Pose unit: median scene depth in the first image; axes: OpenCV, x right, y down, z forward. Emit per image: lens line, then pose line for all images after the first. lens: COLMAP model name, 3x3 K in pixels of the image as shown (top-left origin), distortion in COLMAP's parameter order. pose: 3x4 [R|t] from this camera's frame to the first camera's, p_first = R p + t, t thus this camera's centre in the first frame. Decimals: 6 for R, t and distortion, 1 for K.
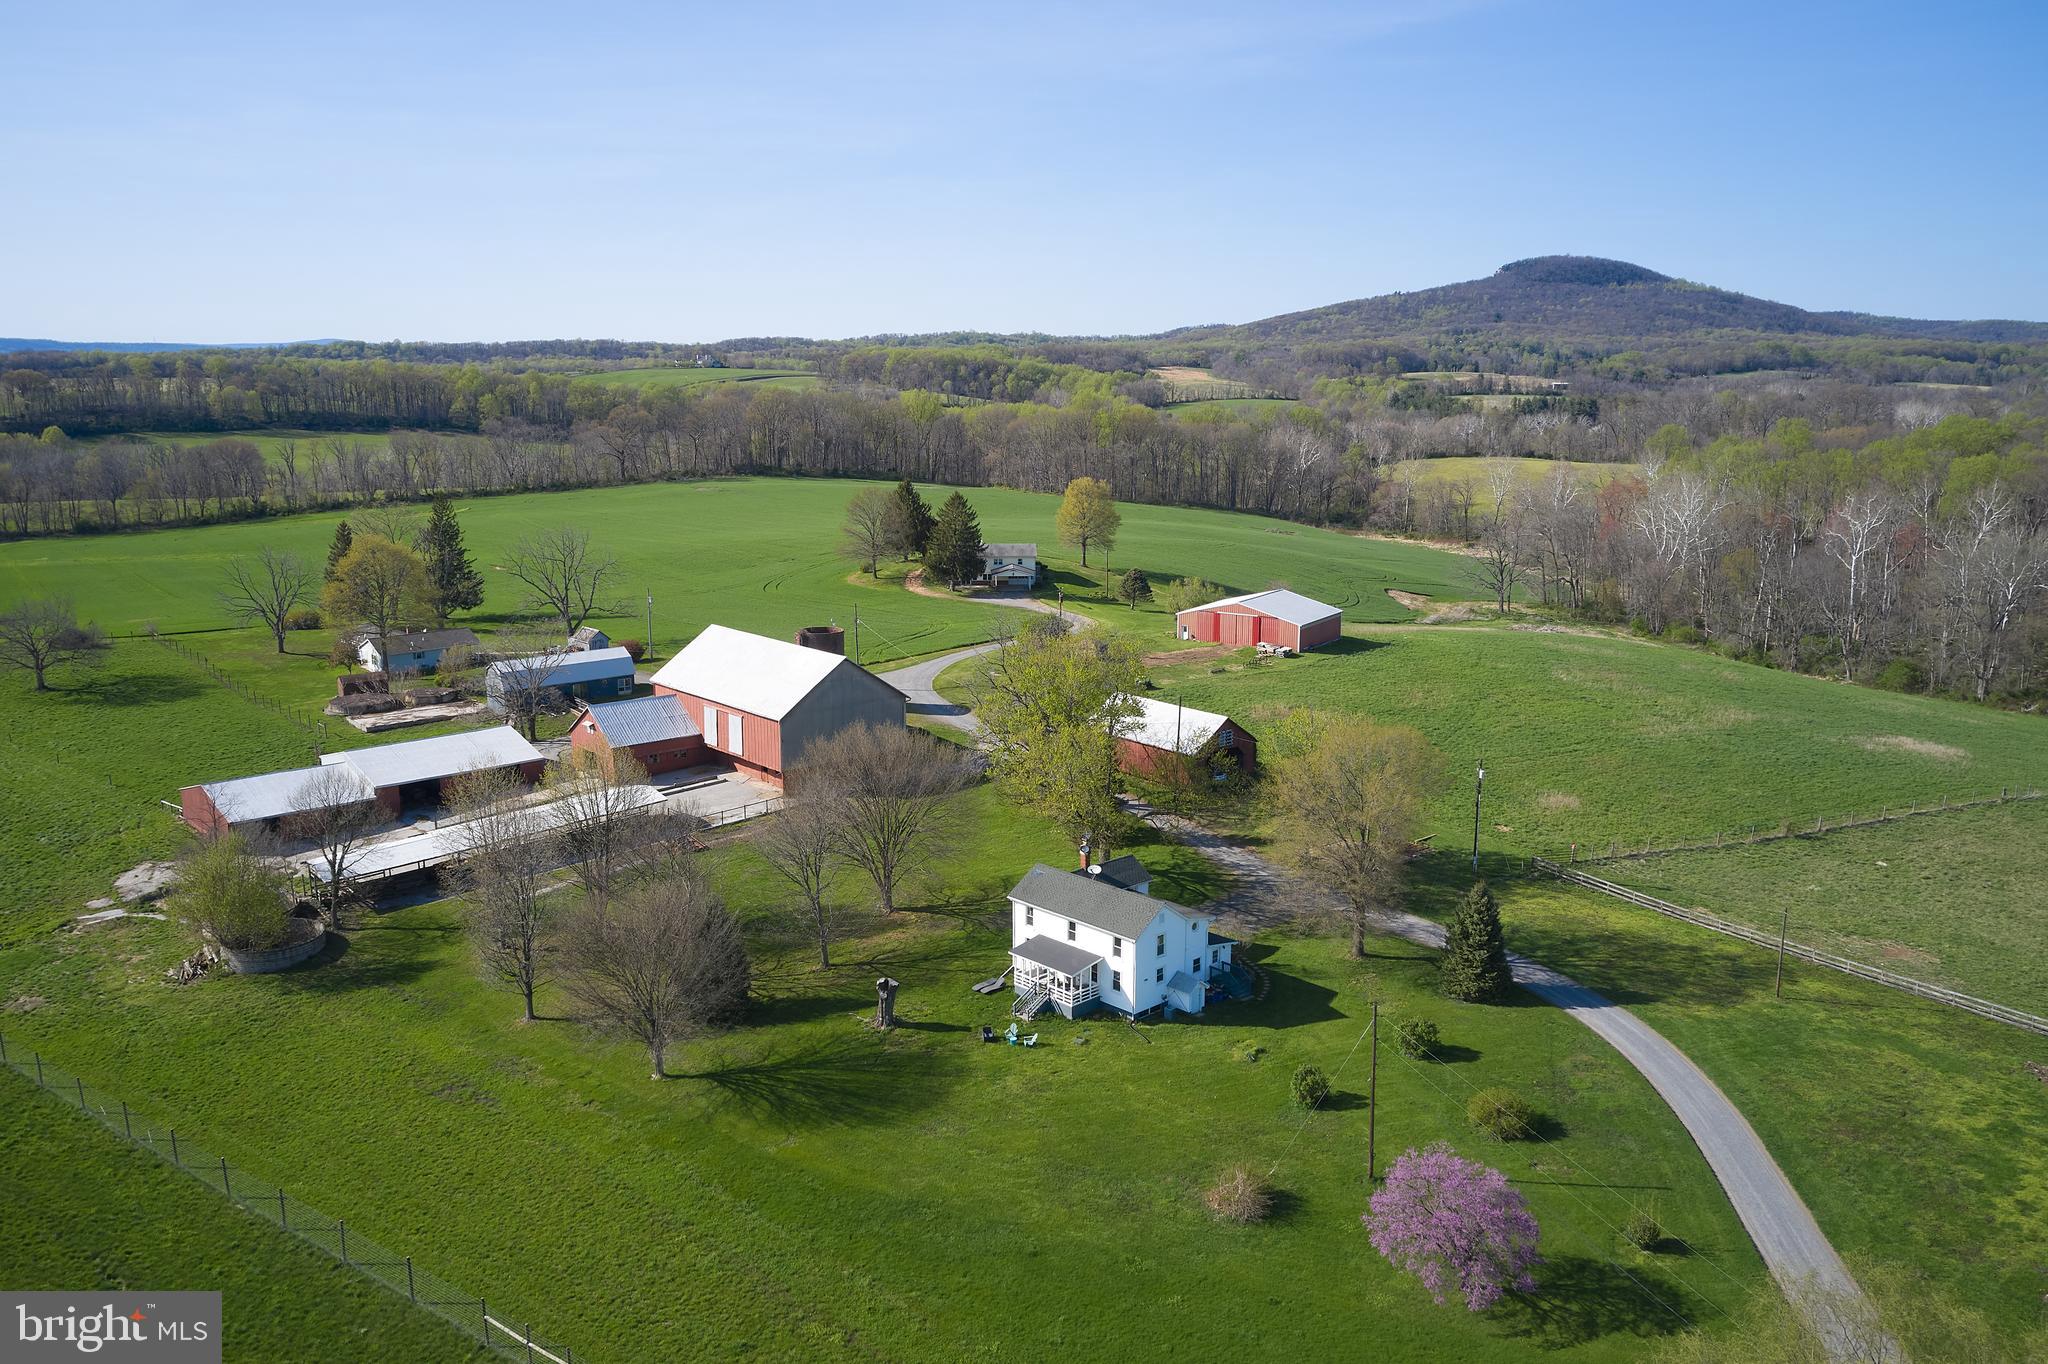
lens RADIAL K [[1632.4, 0, 1021.6], [0, 1632.4, 680.9], [0, 0, 1]] dist [-0.014968, -0.001023]
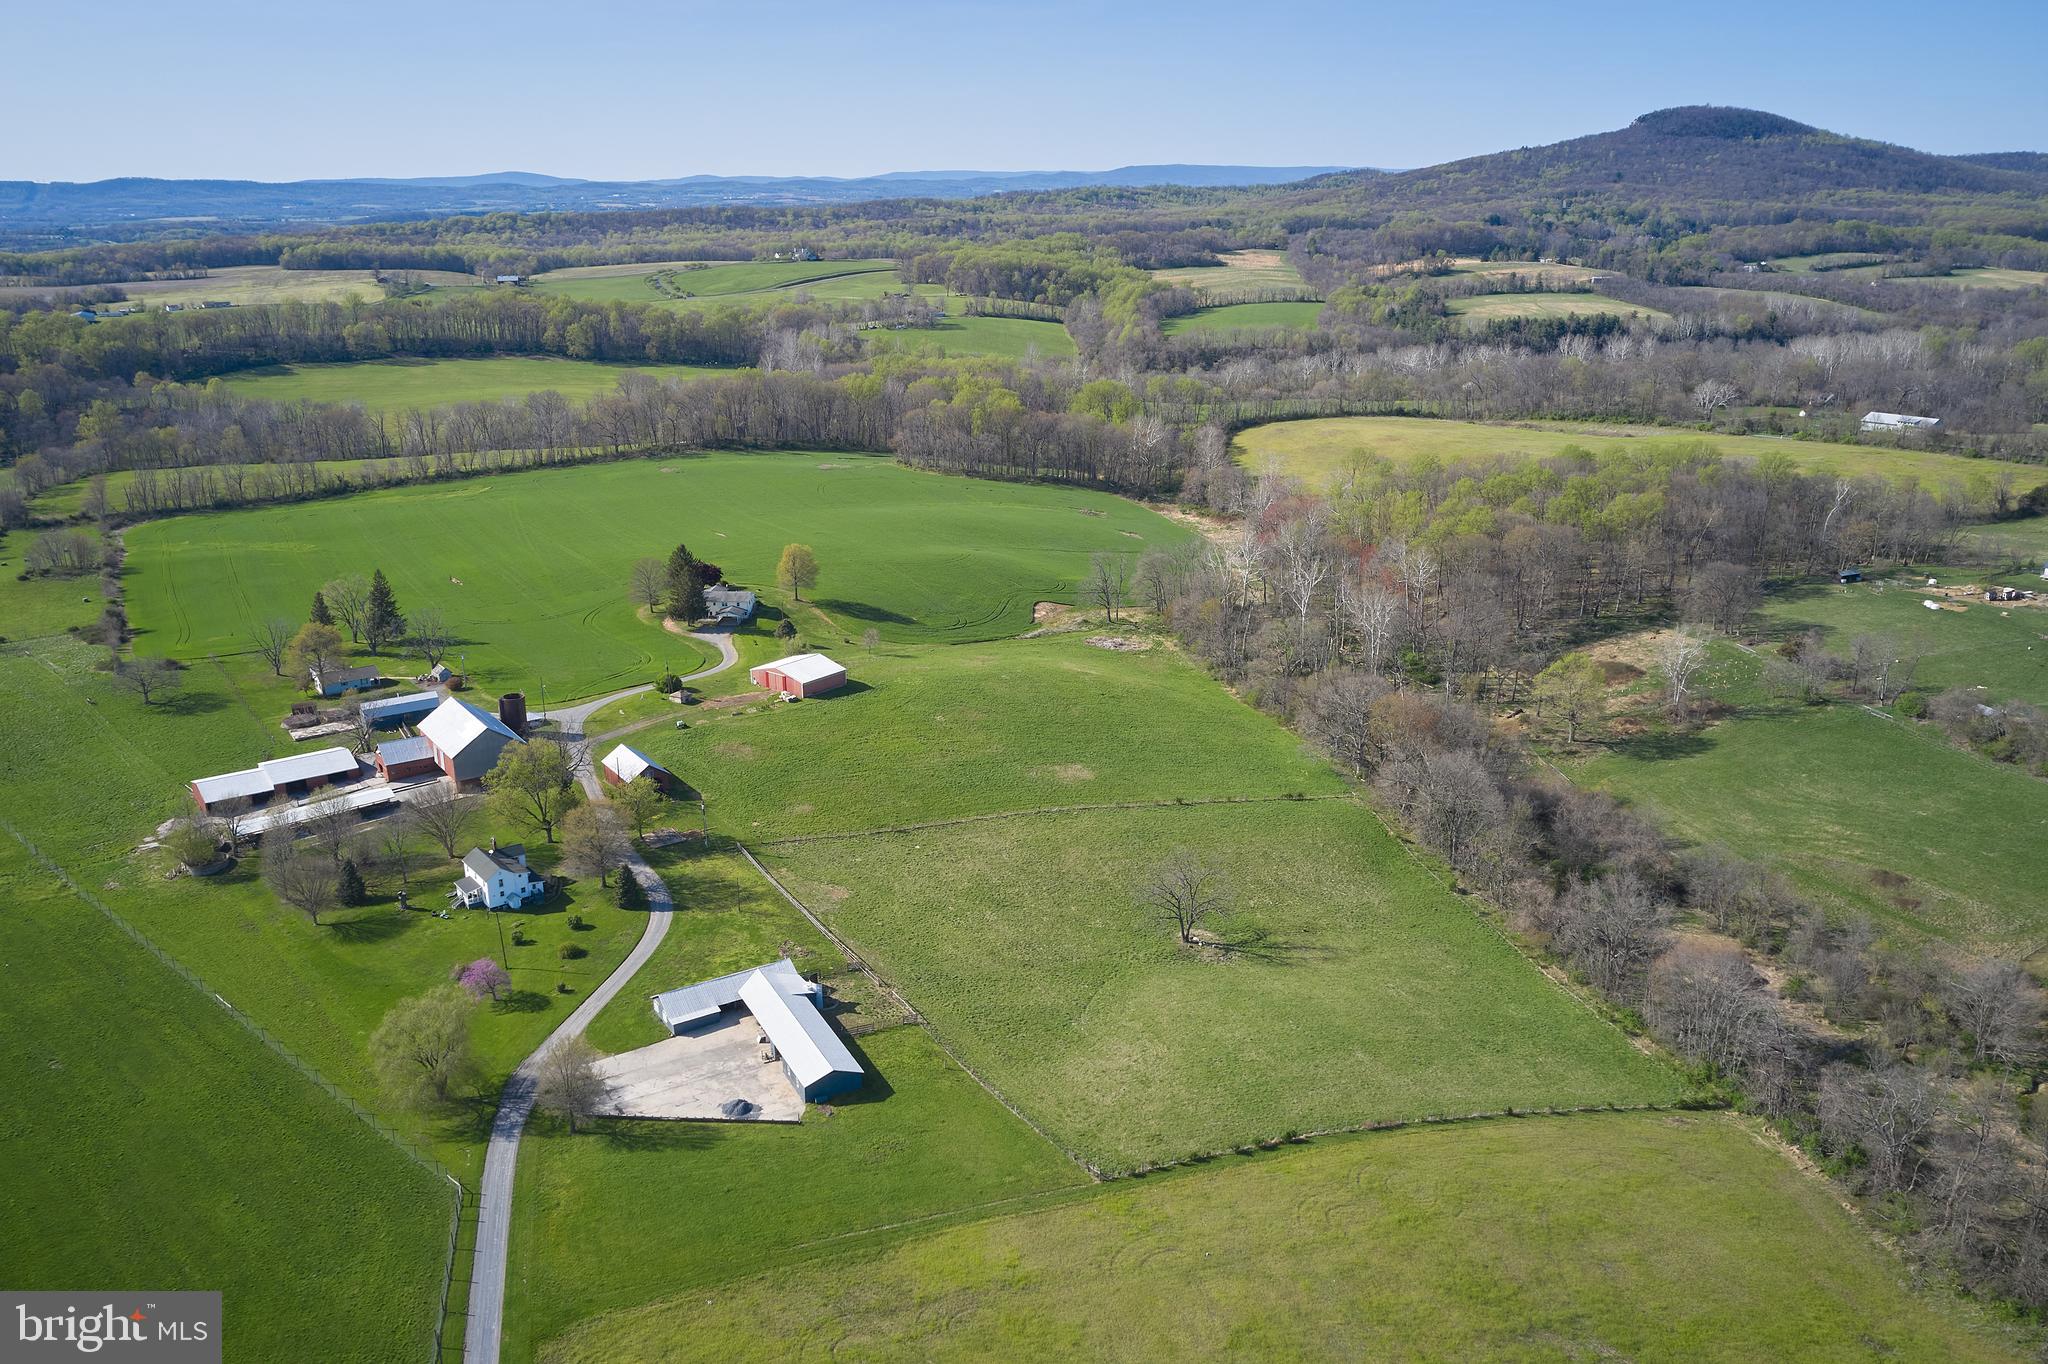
lens RADIAL K [[1632.4, 0, 1015.7], [0, 1632.4, 683.5], [0, 0, 1]] dist [-0.014968, -0.001023]
pose [[0.994074, 0.022491, -0.106358, 0.451951], [-0.011395, 0.994532, 0.103808, -0.169205], [0.108111, -0.101981, 0.988894, -0.570087]]
